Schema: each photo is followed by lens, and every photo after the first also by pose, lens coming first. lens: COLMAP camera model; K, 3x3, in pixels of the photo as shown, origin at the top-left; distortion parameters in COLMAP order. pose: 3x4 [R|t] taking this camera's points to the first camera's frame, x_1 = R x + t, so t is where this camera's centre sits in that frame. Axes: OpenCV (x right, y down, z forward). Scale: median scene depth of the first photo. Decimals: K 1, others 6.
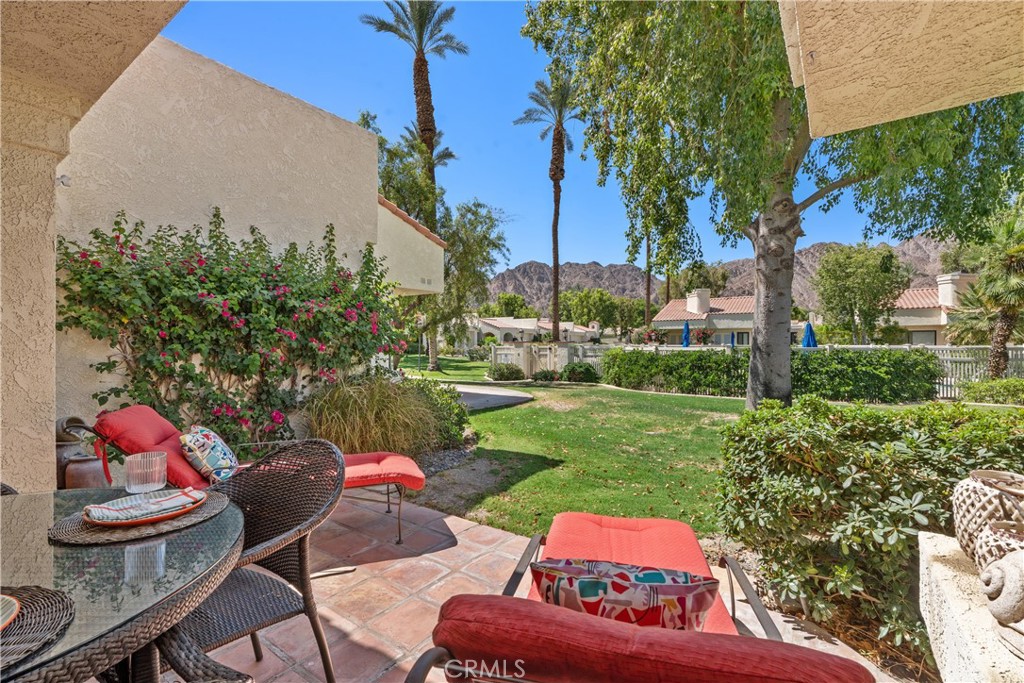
lens RADIAL K [[463.5, 0, 512.7], [0, 463.5, 338.7], [0, 0, 1]] dist [0.001842, 0.000817]
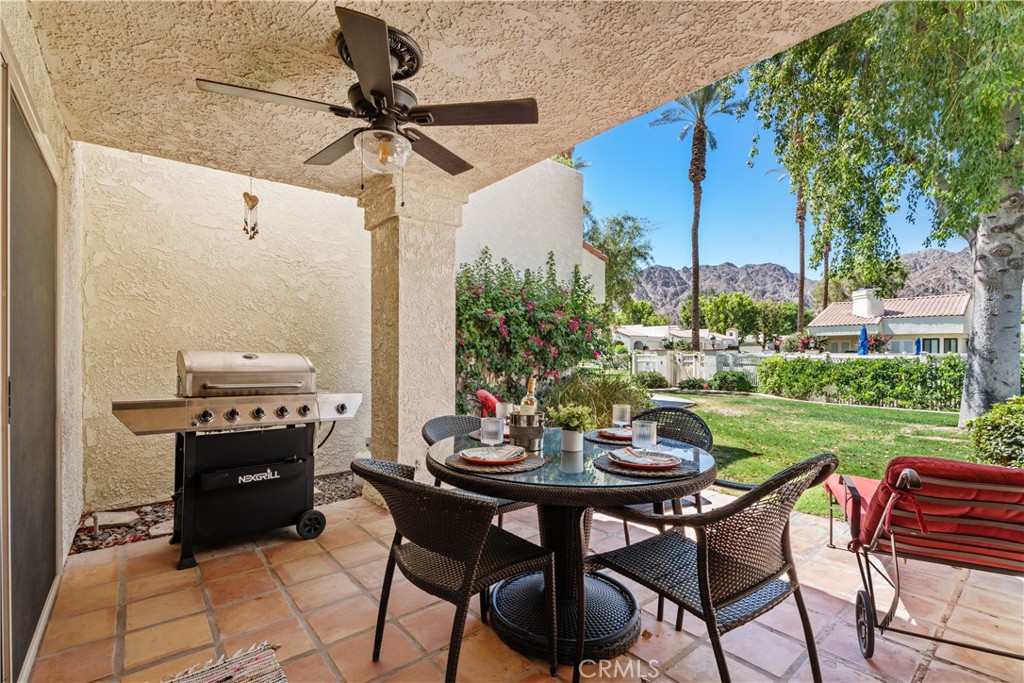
lens RADIAL K [[463.5, 0, 505.5], [0, 463.5, 354.8], [0, 0, 1]] dist [0.001842, 0.000817]
pose [[0.963224, 0.002324, -0.268691, -0.042020], [0.002008, 0.999872, 0.015846, 0.001070], [0.268694, -0.015803, 0.963096, -0.050687]]
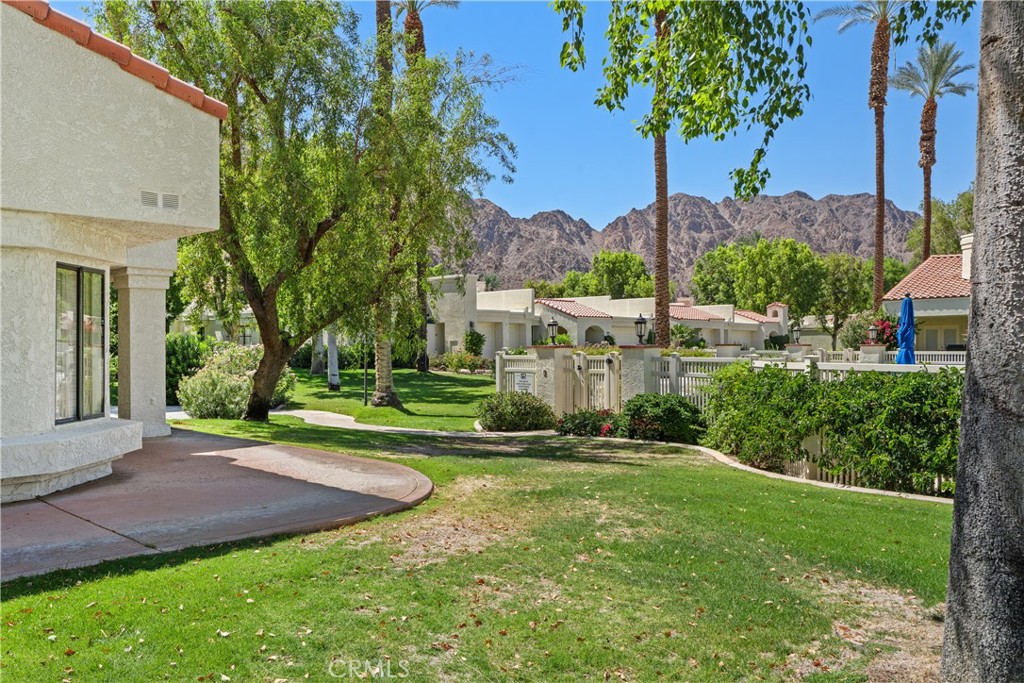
lens RADIAL K [[834.8, 0, 506.1], [0, 834.8, 342.2], [0, 0, 1]] dist [-0.002494, 0.006471]
pose [[0.986874, -0.002817, -0.161466, 0.107364], [0.003870, 0.999973, 0.006207, -0.002589], [0.161445, -0.006751, 0.986859, 0.165613]]
